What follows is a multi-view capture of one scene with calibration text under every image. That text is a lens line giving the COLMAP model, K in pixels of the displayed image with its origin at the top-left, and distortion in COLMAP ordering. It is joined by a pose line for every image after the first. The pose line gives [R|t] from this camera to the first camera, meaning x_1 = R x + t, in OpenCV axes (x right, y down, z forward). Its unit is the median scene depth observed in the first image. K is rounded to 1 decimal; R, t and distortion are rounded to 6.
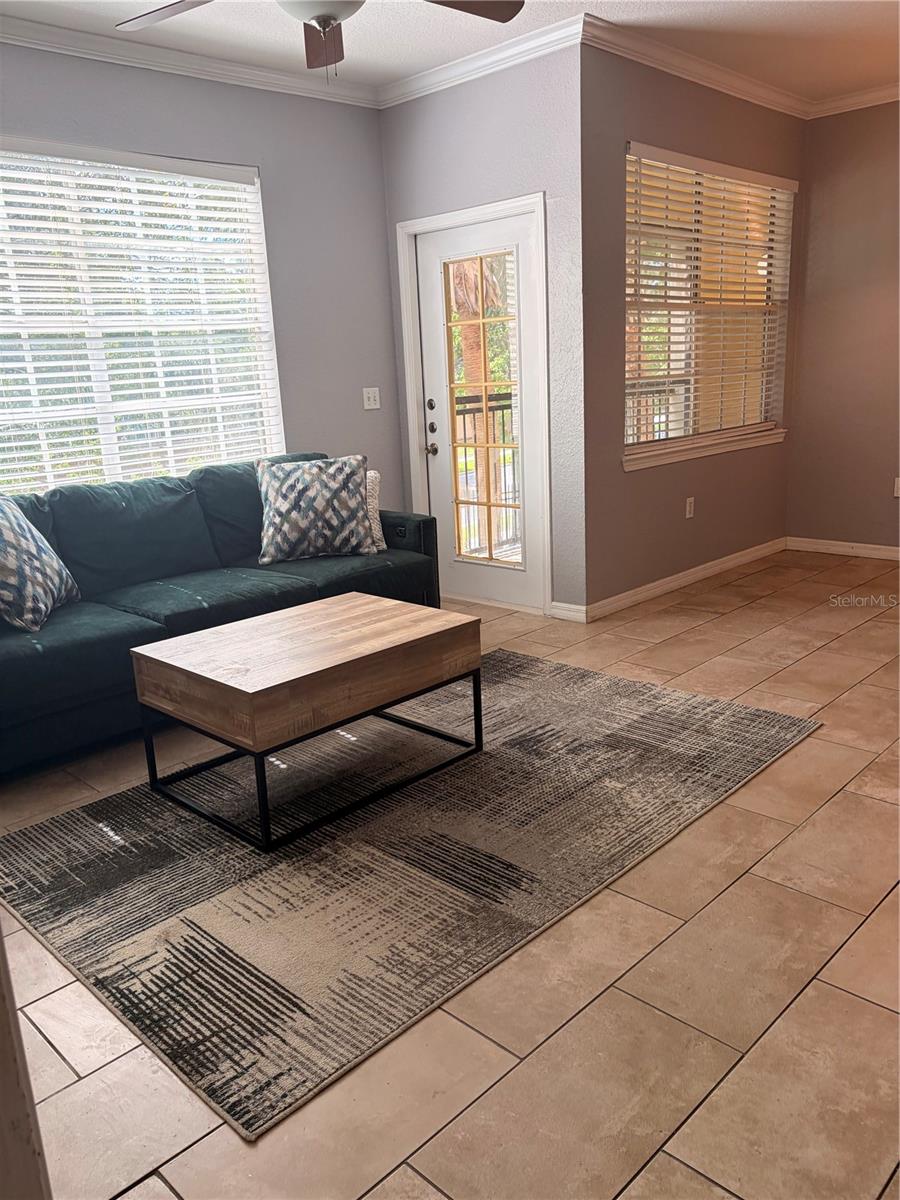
lens RADIAL K [[911.2, 0, 441.1], [0, 911.2, 609.0], [0, 0, 1]] dist [0.039372, -0.049150]
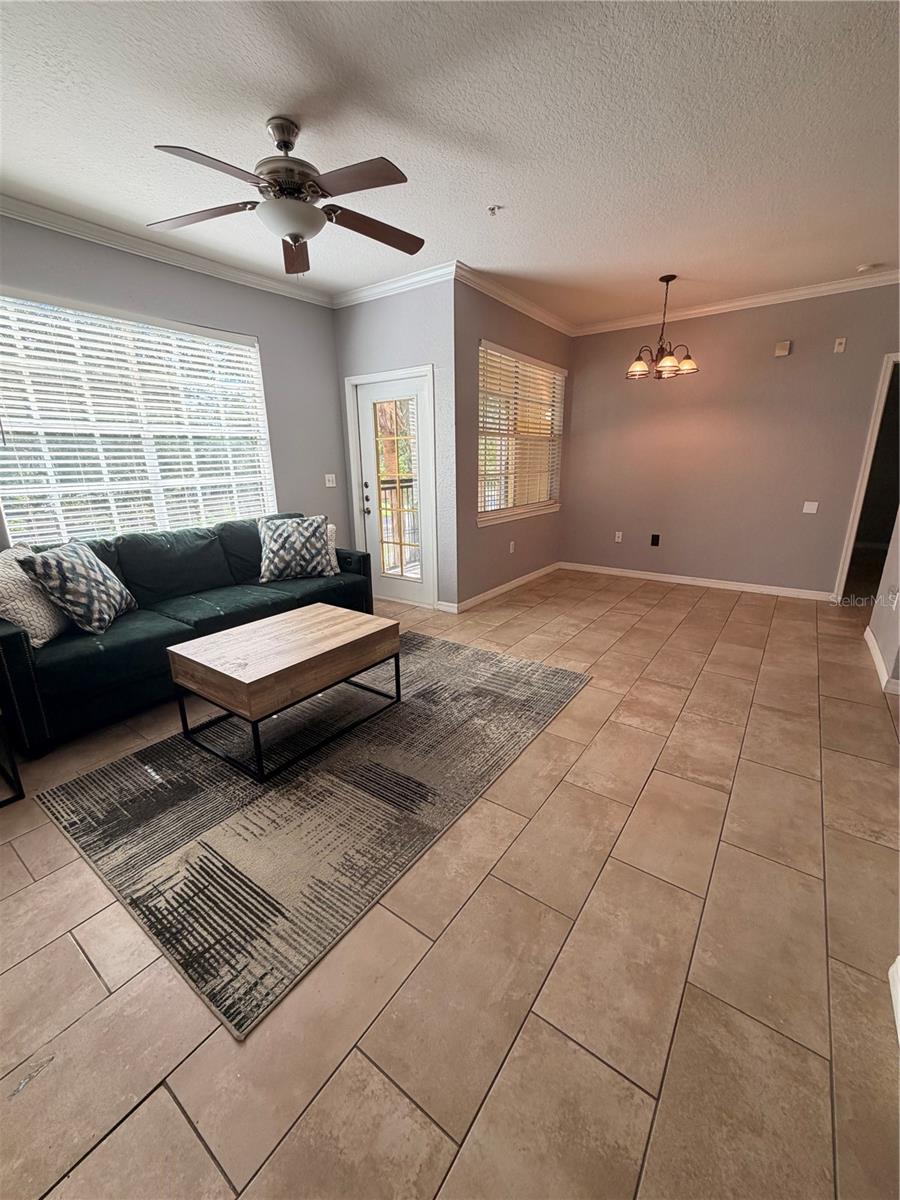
lens RADIAL K [[480.4, 0, 450.0], [0, 480.4, 600.0], [0, 0, 1]] dist [-0.000044, 0.000095]
pose [[0.986852, -0.008246, 0.161419, -0.004993], [0.004584, 0.999724, 0.023046, -0.046781], [-0.161564, -0.022003, 0.986617, 0.131674]]
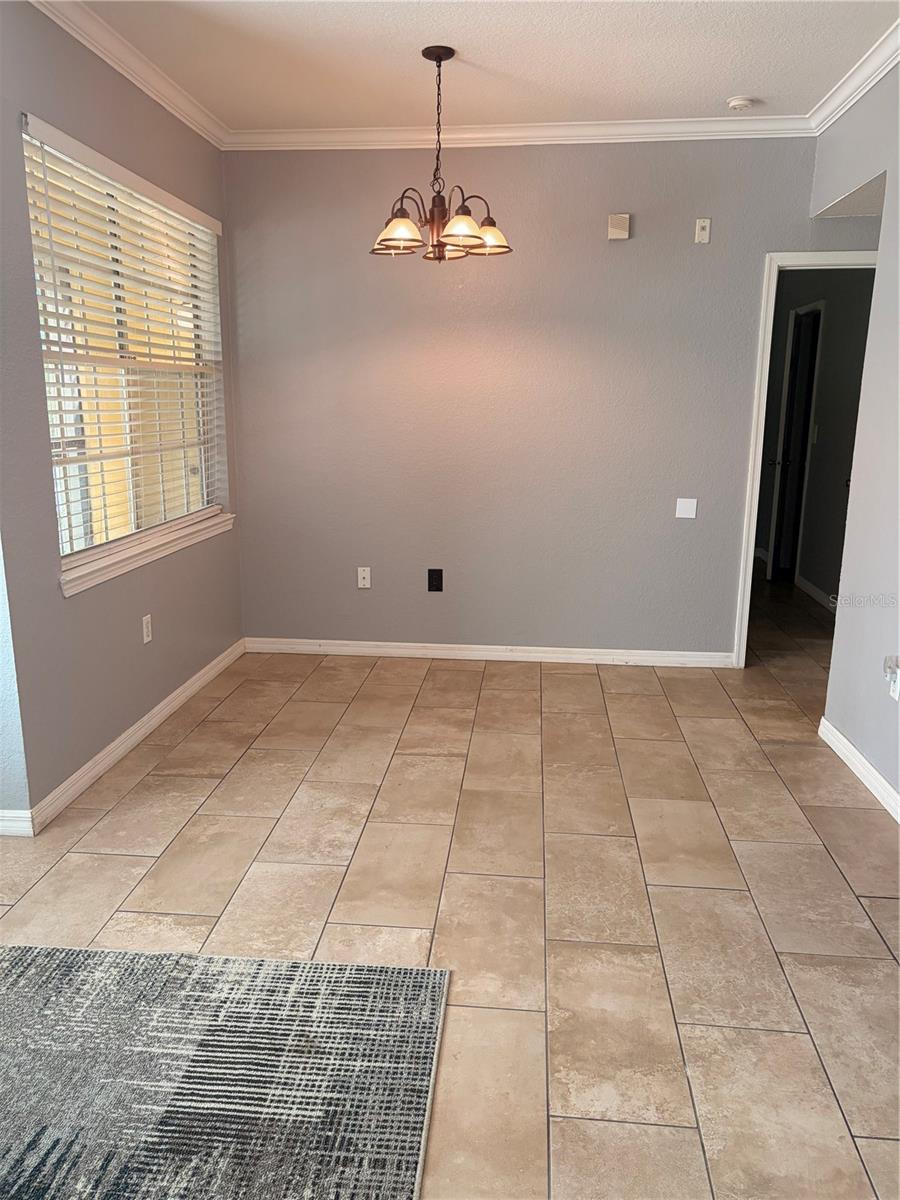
lens RADIAL K [[911.2, 0, 441.1], [0, 911.2, 609.0], [0, 0, 1]] dist [0.039372, -0.049150]
pose [[0.775563, -0.090685, 0.624722, -0.010712], [0.116675, 0.993170, -0.000678, -0.159380], [-0.620394, 0.073416, 0.780847, 0.433216]]
